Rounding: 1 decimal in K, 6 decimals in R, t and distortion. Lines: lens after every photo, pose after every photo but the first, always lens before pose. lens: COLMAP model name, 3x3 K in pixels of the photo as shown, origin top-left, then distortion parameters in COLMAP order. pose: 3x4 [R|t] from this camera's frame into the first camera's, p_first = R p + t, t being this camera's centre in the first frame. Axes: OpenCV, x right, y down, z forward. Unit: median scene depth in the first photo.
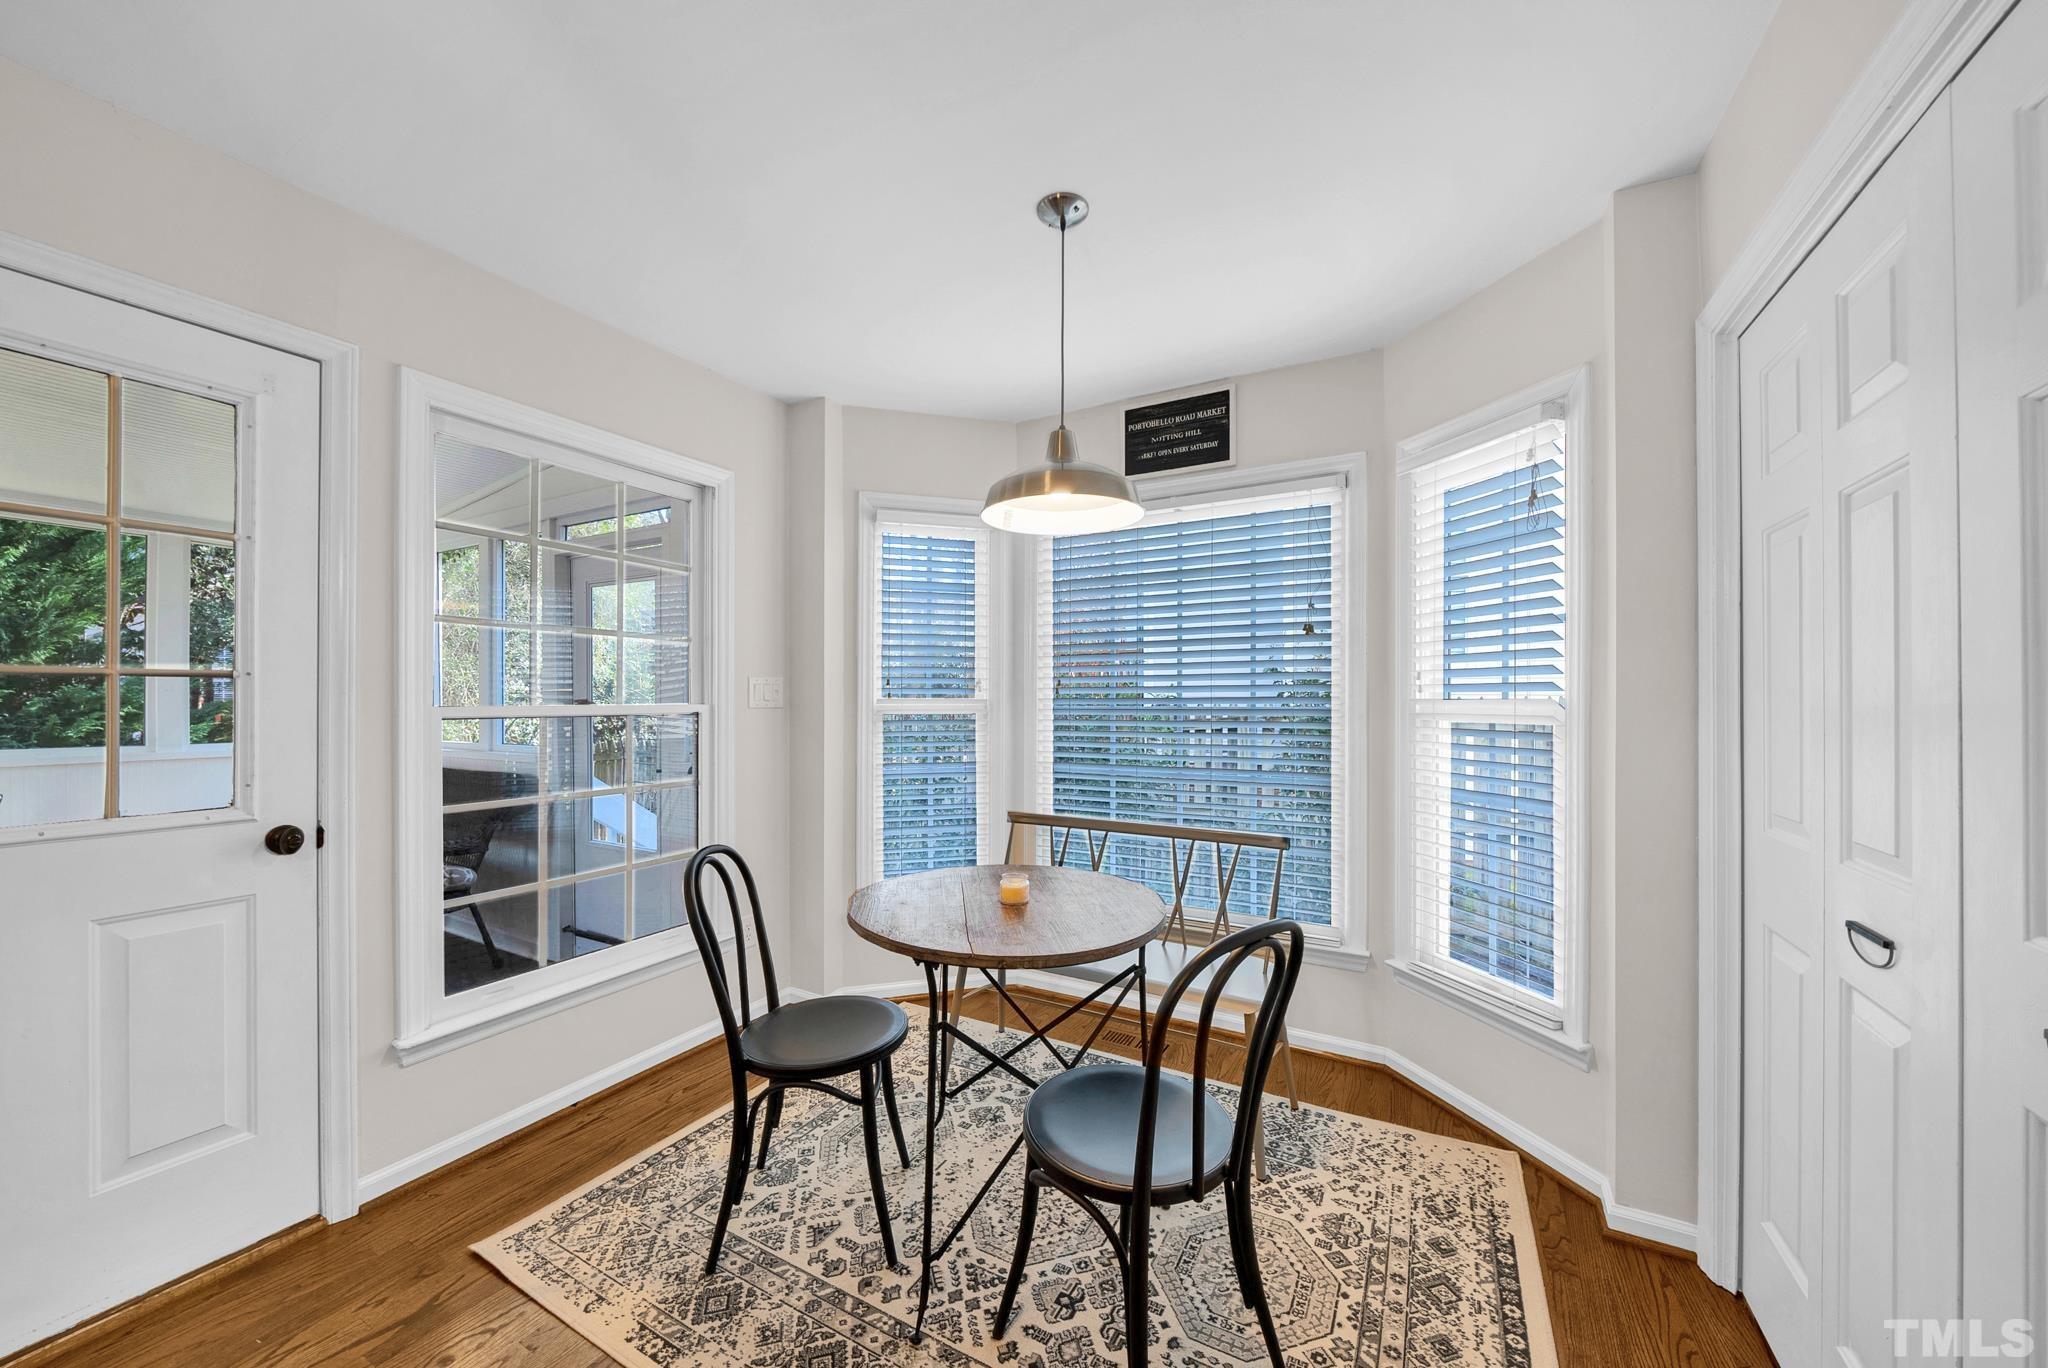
lens RADIAL K [[744.2, 0, 1015.1], [0, 744.2, 702.1], [0, 0, 1]] dist [-0.005432, -0.000663]
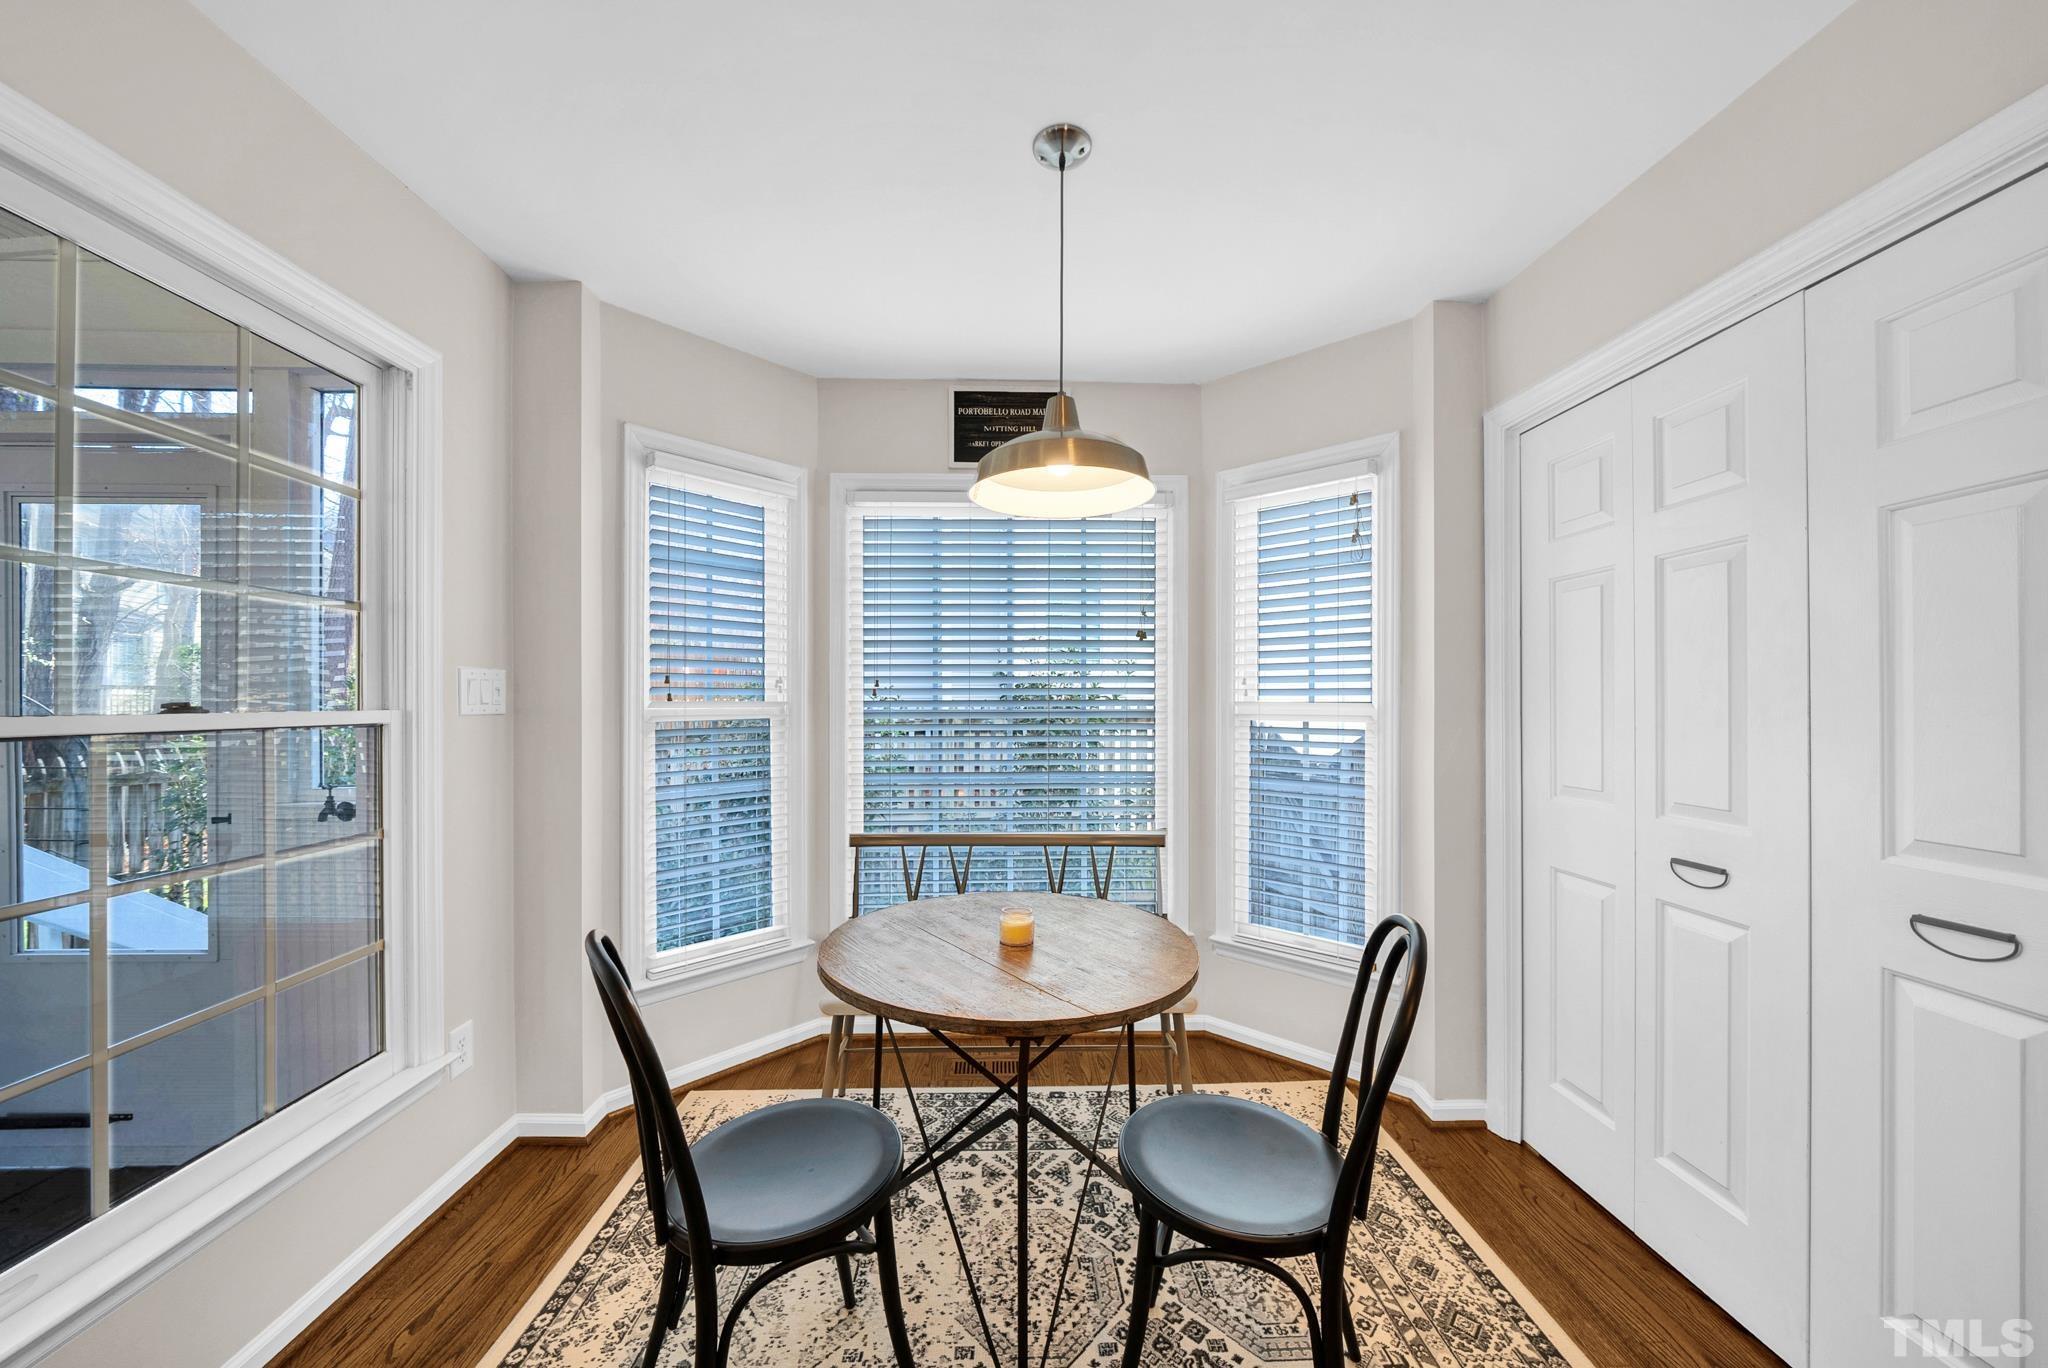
lens RADIAL K [[744.2, 0, 1022.2], [0, 744.2, 704.8], [0, 0, 1]] dist [-0.005432, -0.000663]
pose [[0.854808, -0.002197, 0.518940, -0.351970], [0.001939, 0.999998, 0.001040, -0.001672], [-0.518941, 0.000117, 0.854810, 0.219663]]
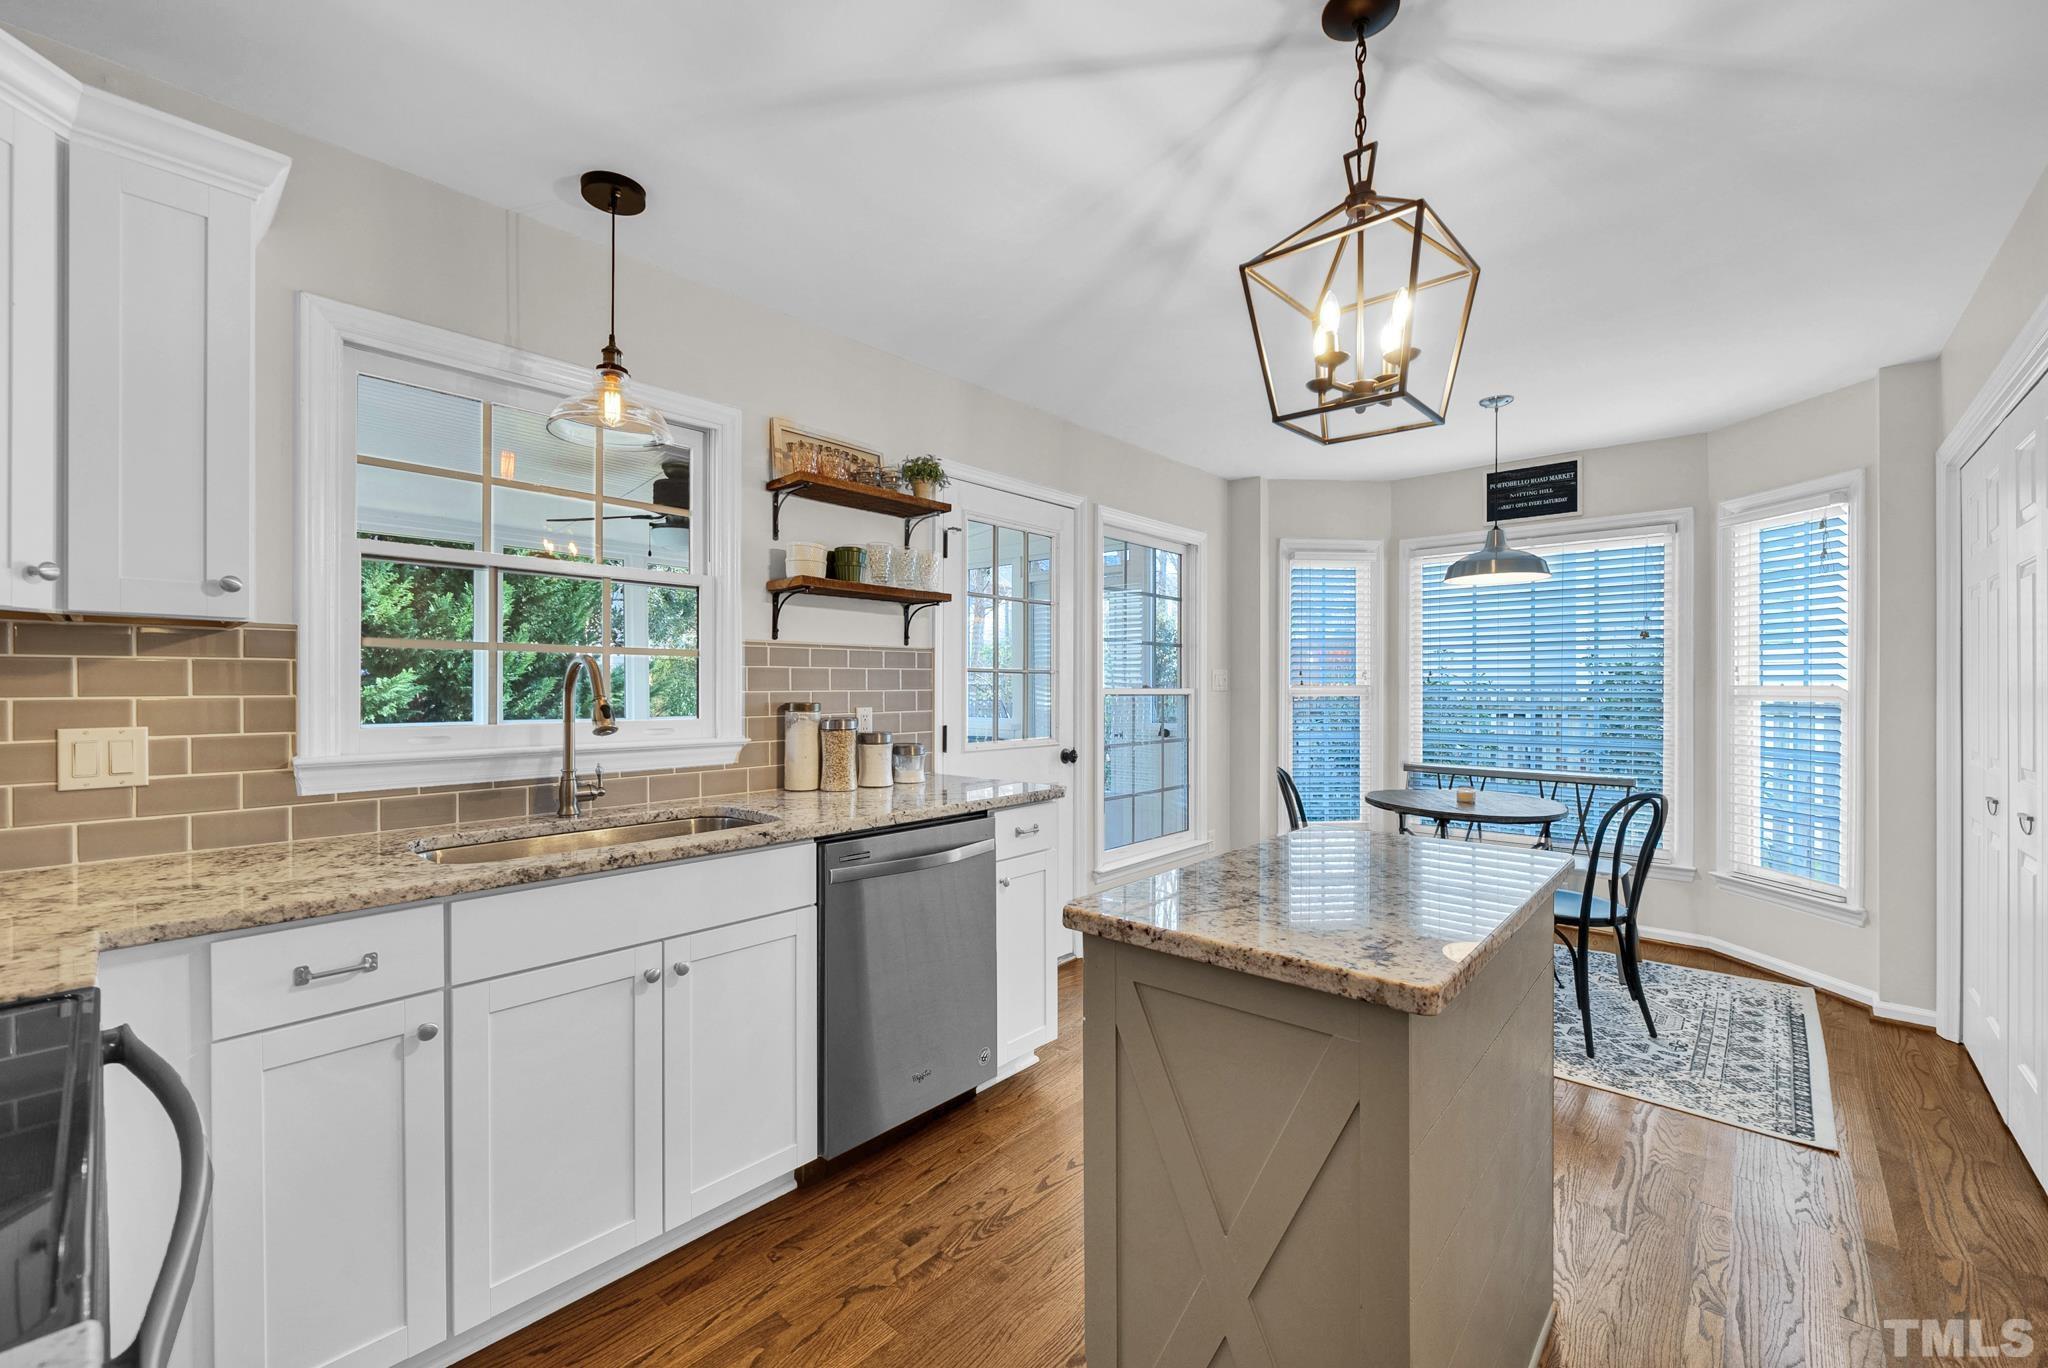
lens RADIAL K [[831.3, 0, 1019.2], [0, 831.3, 687.7], [0, 0, 1]] dist [-0.006069, 0.000950]
pose [[0.976488, 0.001552, -0.215564, -0.485523], [-0.001874, 0.999997, -0.001288, 0.005027], [0.215562, 0.001662, 0.976489, -0.897726]]
